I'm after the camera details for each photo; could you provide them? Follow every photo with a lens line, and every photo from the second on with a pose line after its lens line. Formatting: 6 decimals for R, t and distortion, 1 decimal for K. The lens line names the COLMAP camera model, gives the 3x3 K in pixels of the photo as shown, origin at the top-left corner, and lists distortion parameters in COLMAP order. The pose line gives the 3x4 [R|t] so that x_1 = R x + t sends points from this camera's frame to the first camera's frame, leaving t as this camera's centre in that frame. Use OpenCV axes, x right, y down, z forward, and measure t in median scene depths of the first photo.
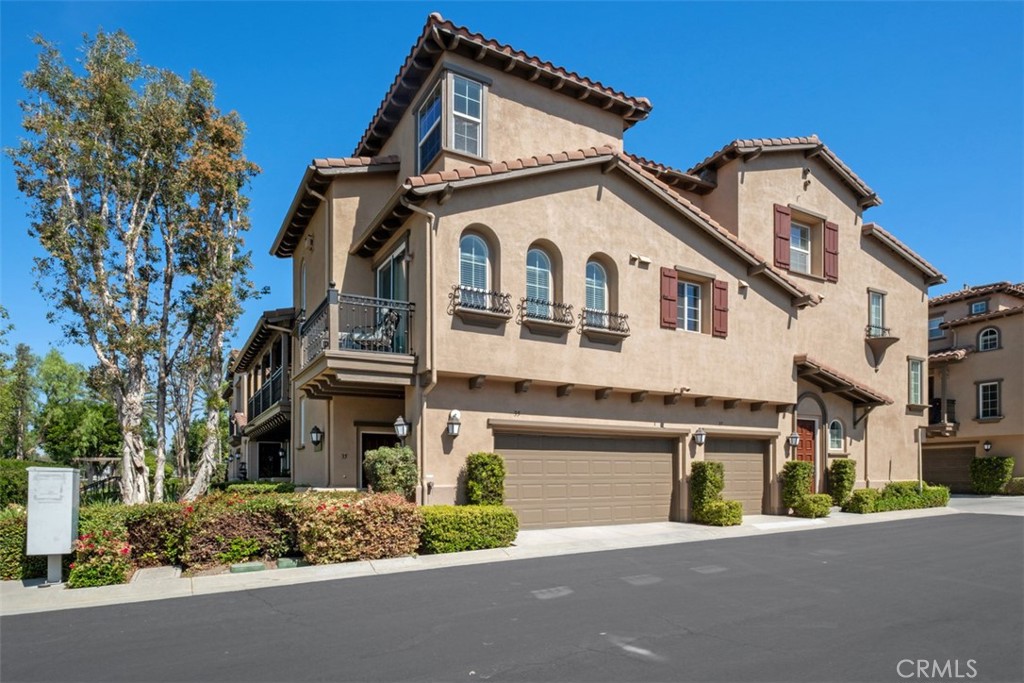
lens RADIAL K [[540.0, 0, 499.8], [0, 540.0, 384.8], [0, 0, 1]] dist [0.004384, -0.000427]
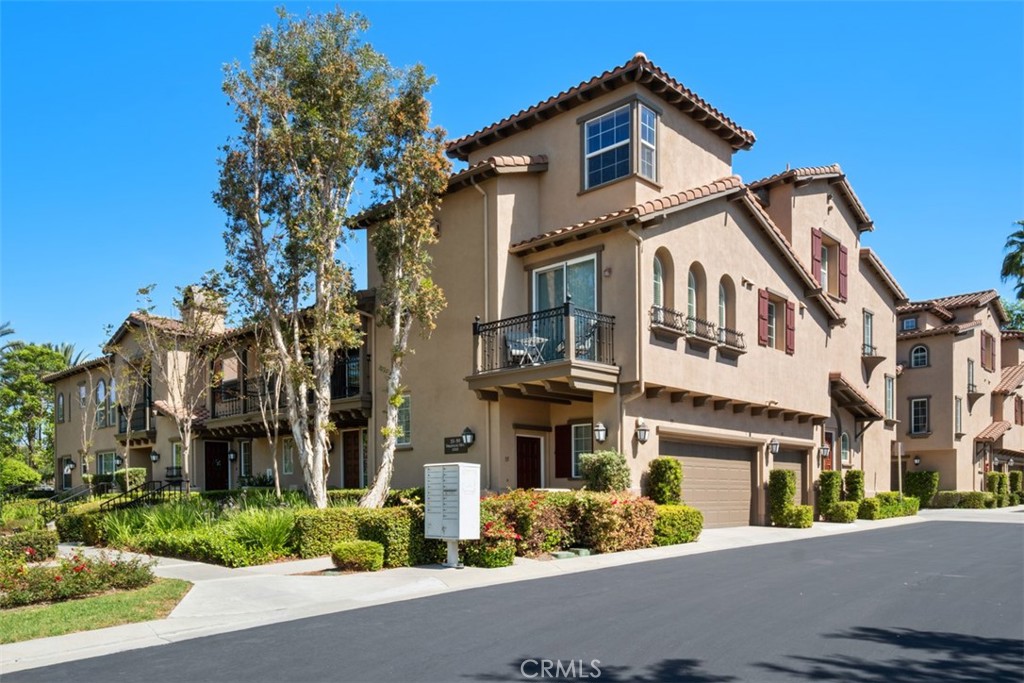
lens RADIAL K [[768.4, 0, 512.8], [0, 768.4, 341.8], [0, 0, 1]] dist [0.005935, 0.006220]
pose [[0.944672, 0.064742, 0.321562, -0.639089], [-0.054477, 0.997680, -0.040829, -0.021116], [-0.323460, 0.021052, 0.946008, -0.288771]]
